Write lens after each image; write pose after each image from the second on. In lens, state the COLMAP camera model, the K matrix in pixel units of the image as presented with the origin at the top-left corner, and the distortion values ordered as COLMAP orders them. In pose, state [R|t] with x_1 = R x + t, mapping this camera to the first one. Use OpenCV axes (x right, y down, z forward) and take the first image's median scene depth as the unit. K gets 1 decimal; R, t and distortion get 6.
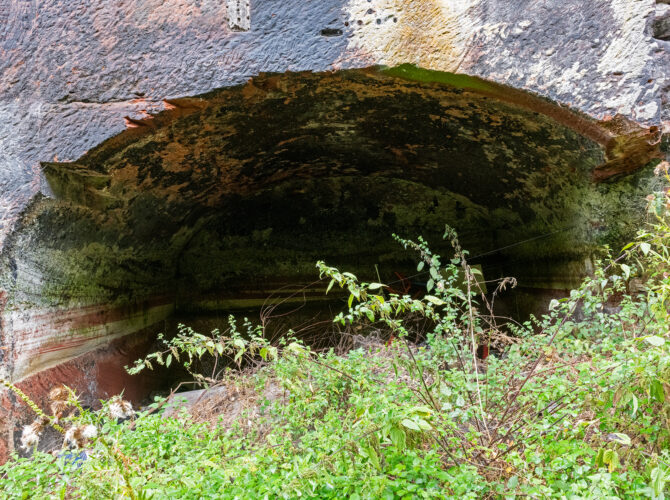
lens RADIAL K [[477.7, 0, 335.0], [0, 477.7, 250.0], [0, 0, 1]] dist [0.002971, 0.000356]
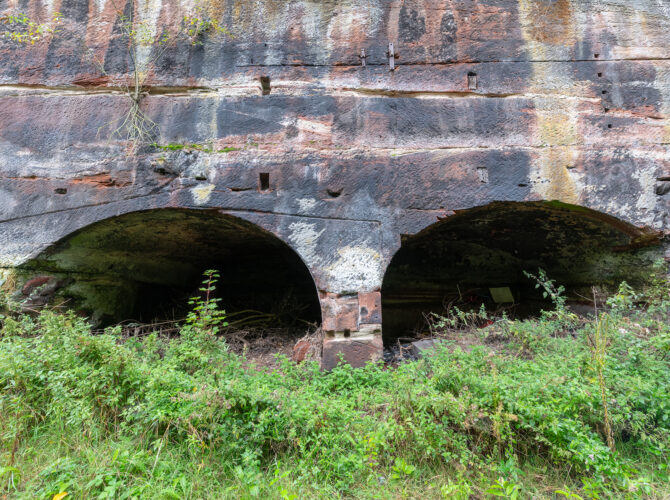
lens RADIAL K [[271.4, 0, 335.0], [0, 271.4, 250.0], [0, 0, 1]] dist [-0.000516, -0.000230]
pose [[0.998906, 0.044502, 0.014396, -0.947812], [-0.042957, 0.994638, -0.094069, 0.031413], [-0.018505, 0.093348, 0.995462, -0.297958]]
